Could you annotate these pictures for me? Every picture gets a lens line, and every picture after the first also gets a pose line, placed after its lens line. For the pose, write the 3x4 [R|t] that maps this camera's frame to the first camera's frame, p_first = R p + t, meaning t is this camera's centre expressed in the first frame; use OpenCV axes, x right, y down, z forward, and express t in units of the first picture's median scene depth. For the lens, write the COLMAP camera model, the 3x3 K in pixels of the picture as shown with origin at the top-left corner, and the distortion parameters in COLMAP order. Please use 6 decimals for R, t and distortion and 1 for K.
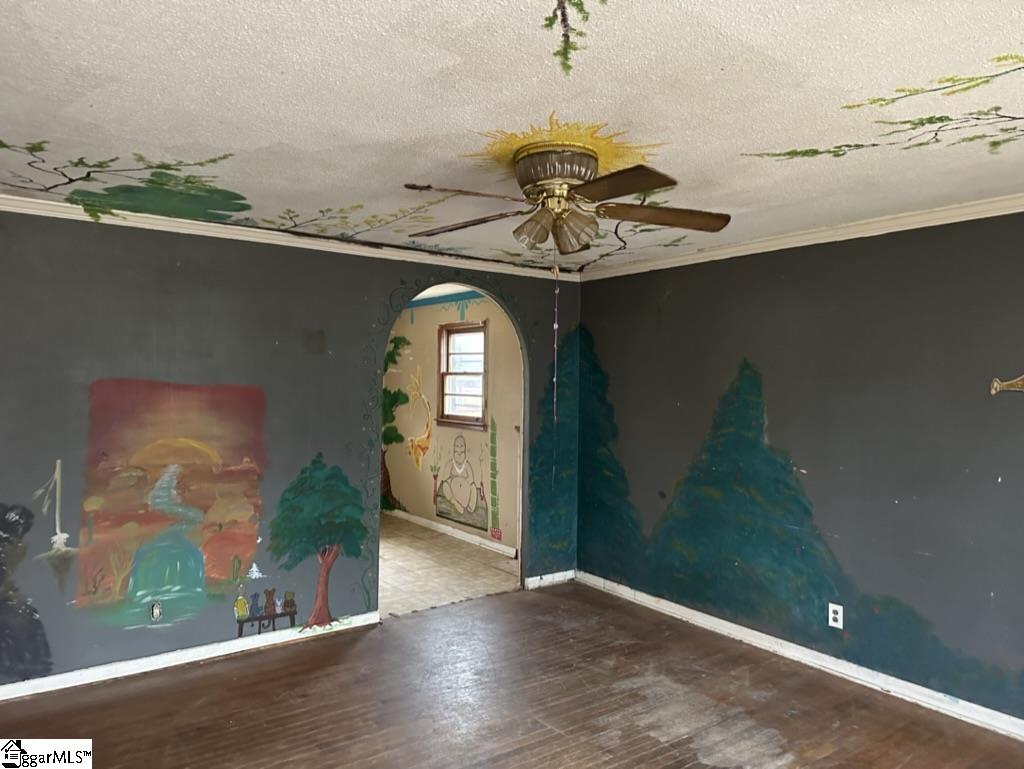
lens RADIAL K [[709.7, 0, 516.1], [0, 709.7, 385.8], [0, 0, 1]] dist [0.092411, -0.099431]
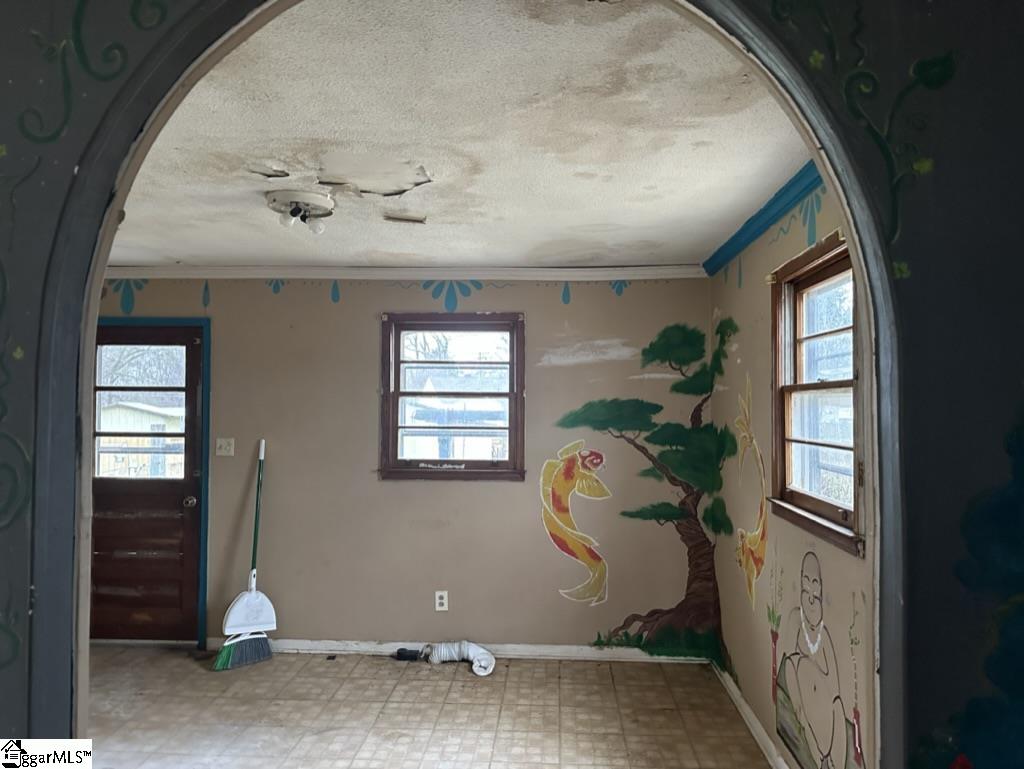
lens RADIAL K [[709.7, 0, 516.1], [0, 709.7, 385.8], [0, 0, 1]] dist [0.092411, -0.099431]
pose [[-0.308594, -0.039711, -0.950364, 0.352412], [-0.010142, 0.999209, -0.038459, -0.001958], [0.951140, -0.002229, -0.308753, 1.009869]]
